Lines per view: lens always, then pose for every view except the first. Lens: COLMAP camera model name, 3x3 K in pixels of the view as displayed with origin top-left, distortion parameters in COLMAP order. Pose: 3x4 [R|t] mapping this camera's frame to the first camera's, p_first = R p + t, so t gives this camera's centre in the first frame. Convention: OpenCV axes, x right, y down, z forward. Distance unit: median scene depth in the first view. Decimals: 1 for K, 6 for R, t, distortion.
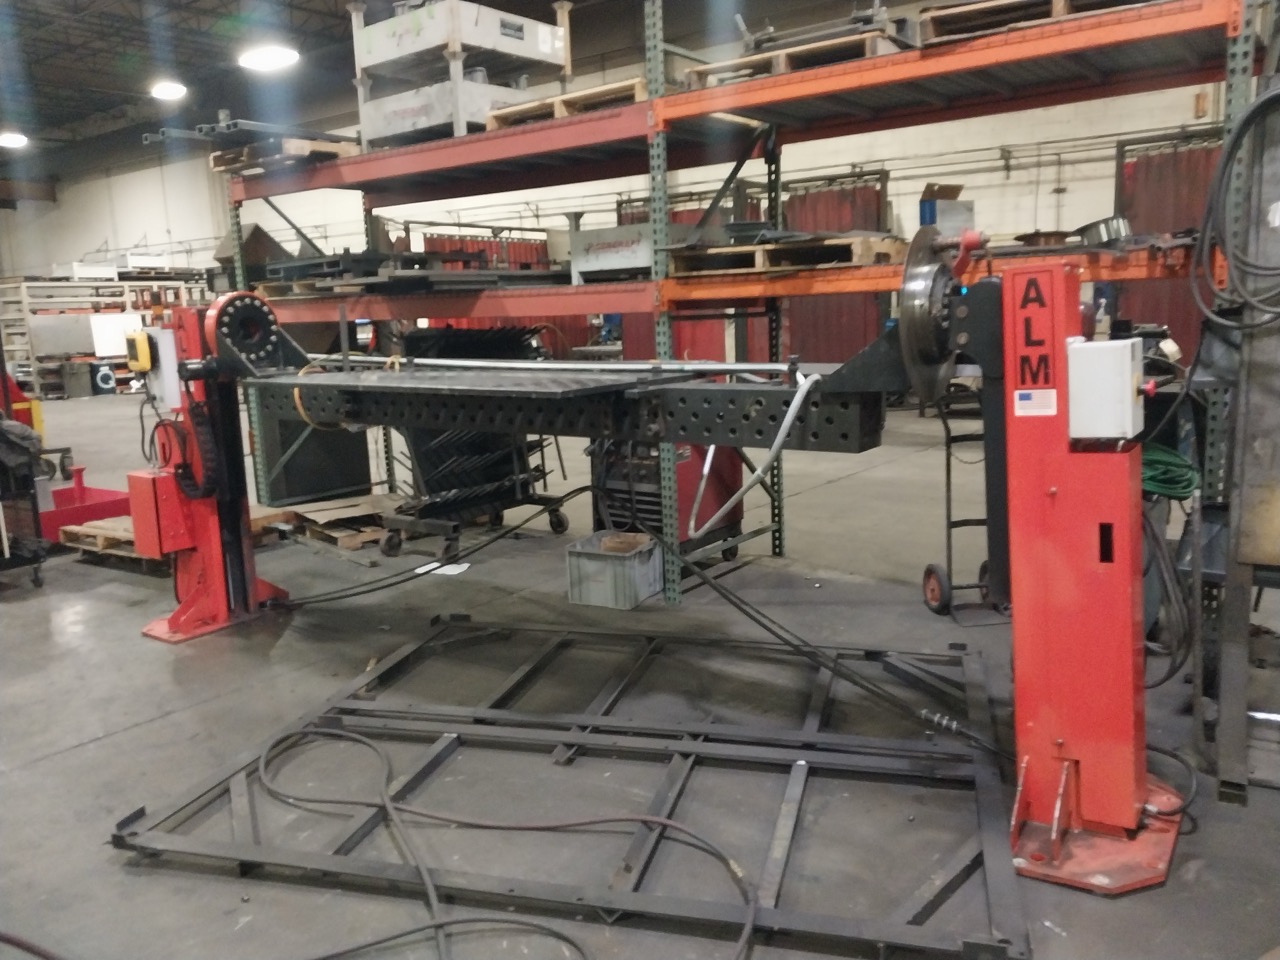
lens RADIAL K [[998.7, 0, 640.7], [0, 998.7, 471.0], [0, 0, 1]] dist [0.136111, -0.221087]
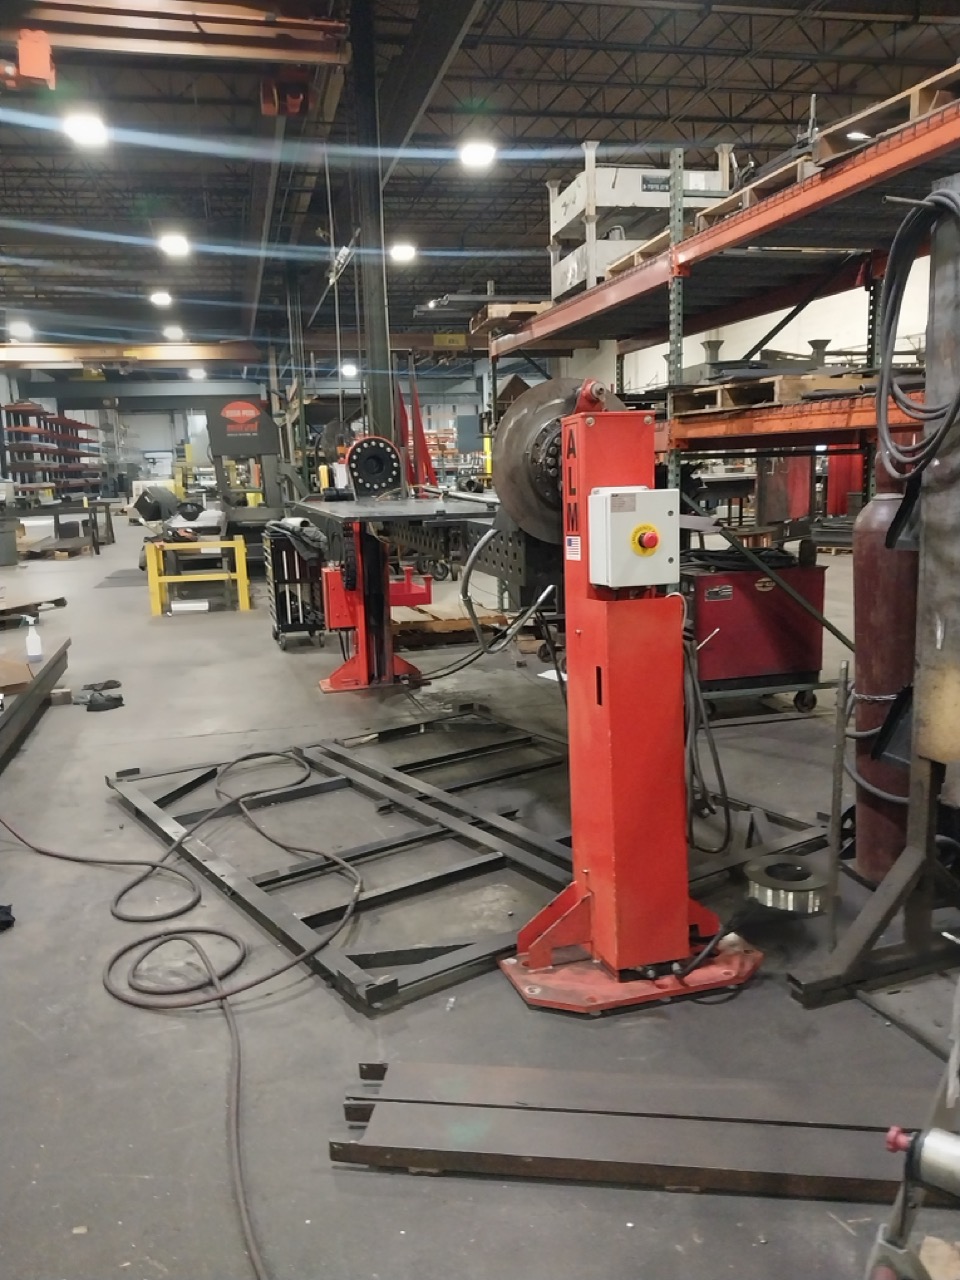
lens RADIAL K [[998.7, 0, 480.0], [0, 998.7, 640.0], [0, 0, 1]] dist [0.136111, -0.221087]
pose [[0.772596, 0.122000, -0.623066, 0.554778], [-0.098611, 0.992513, 0.072063, -0.021337], [0.627193, 0.005766, 0.778843, 0.068221]]
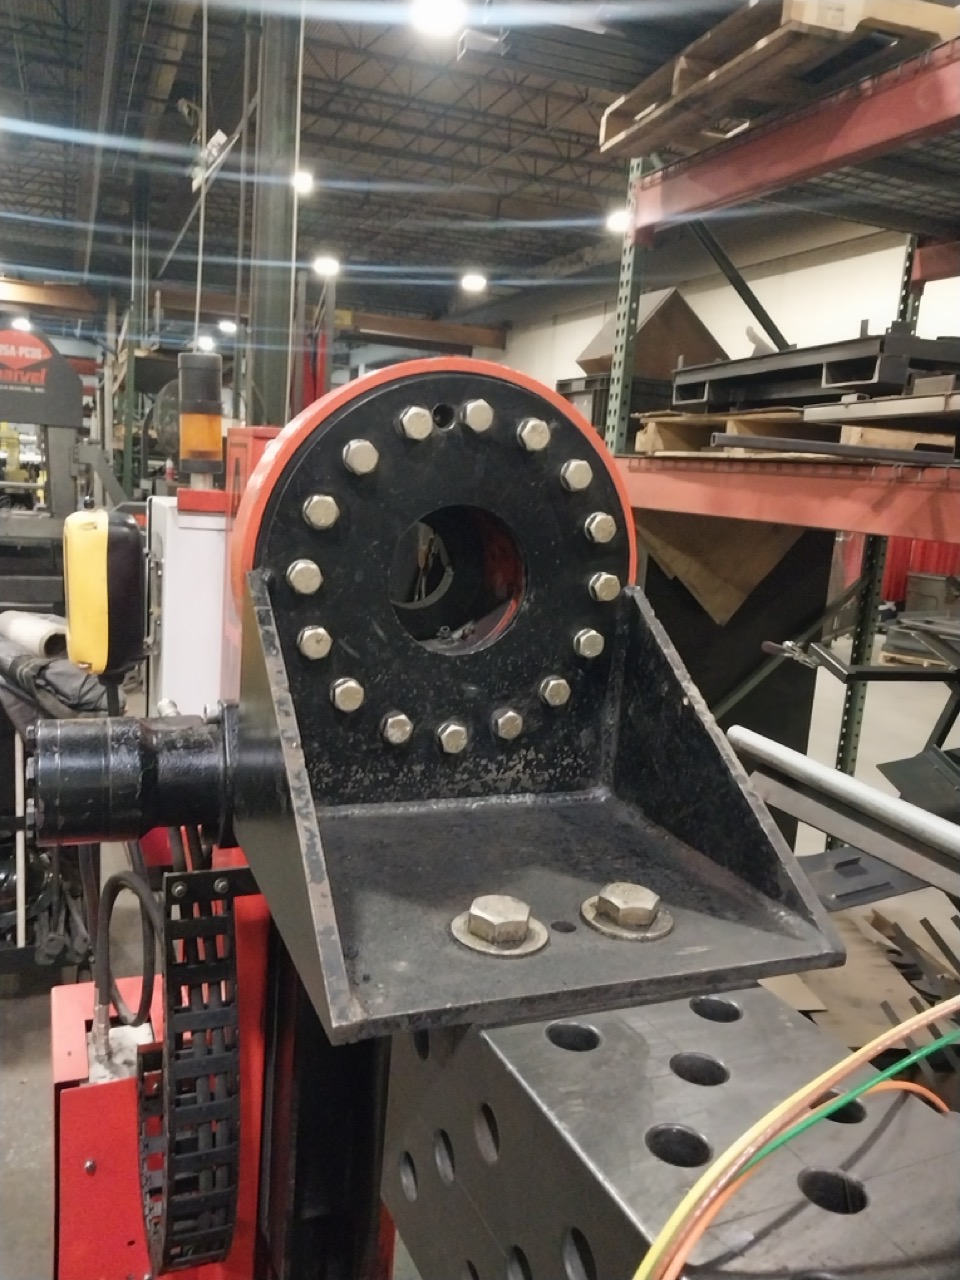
lens RADIAL K [[1017.9, 0, 480.0], [0, 1017.9, 640.0], [0, 0, 1]] dist [-0.003983, -0.001347]
pose [[0.849538, 0.182759, -0.494858, -0.290960], [-0.186618, 0.981529, 0.042123, -0.135536], [0.493416, 0.056564, 0.867952, 0.839231]]
